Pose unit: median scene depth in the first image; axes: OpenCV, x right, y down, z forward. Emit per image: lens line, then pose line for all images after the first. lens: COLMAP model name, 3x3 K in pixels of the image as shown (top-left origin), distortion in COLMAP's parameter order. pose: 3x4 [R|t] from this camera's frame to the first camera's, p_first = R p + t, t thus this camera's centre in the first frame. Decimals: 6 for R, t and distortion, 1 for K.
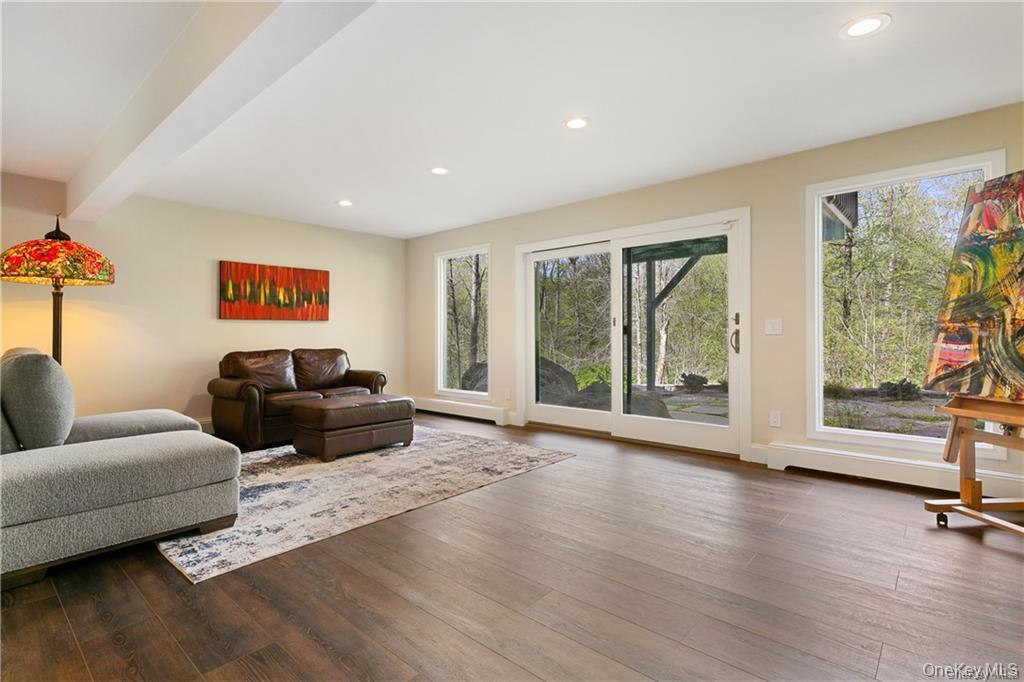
lens RADIAL K [[491.7, 0, 512.0], [0, 491.7, 341.0], [0, 0, 1]] dist [-0.001631, -0.000099]
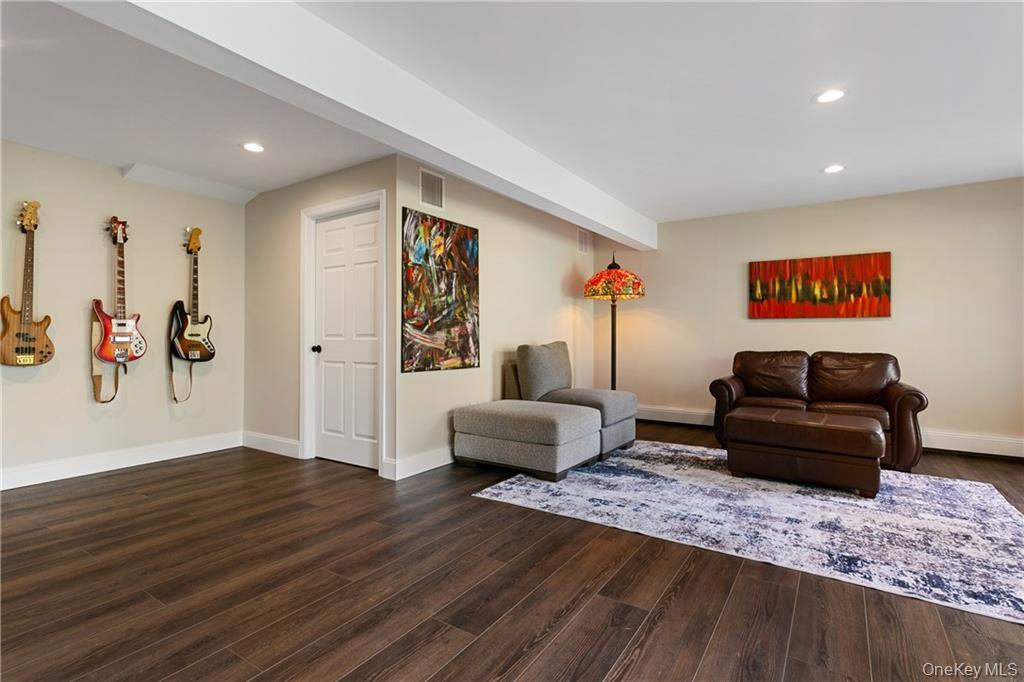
lens RADIAL K [[491.7, 0, 512.0], [0, 491.7, 341.0], [0, 0, 1]] dist [-0.001631, -0.000099]
pose [[0.132165, 0.020635, -0.991013, 0.503421], [-0.016176, 0.999695, 0.018659, -0.013434], [0.991096, 0.013564, 0.132459, 0.513307]]
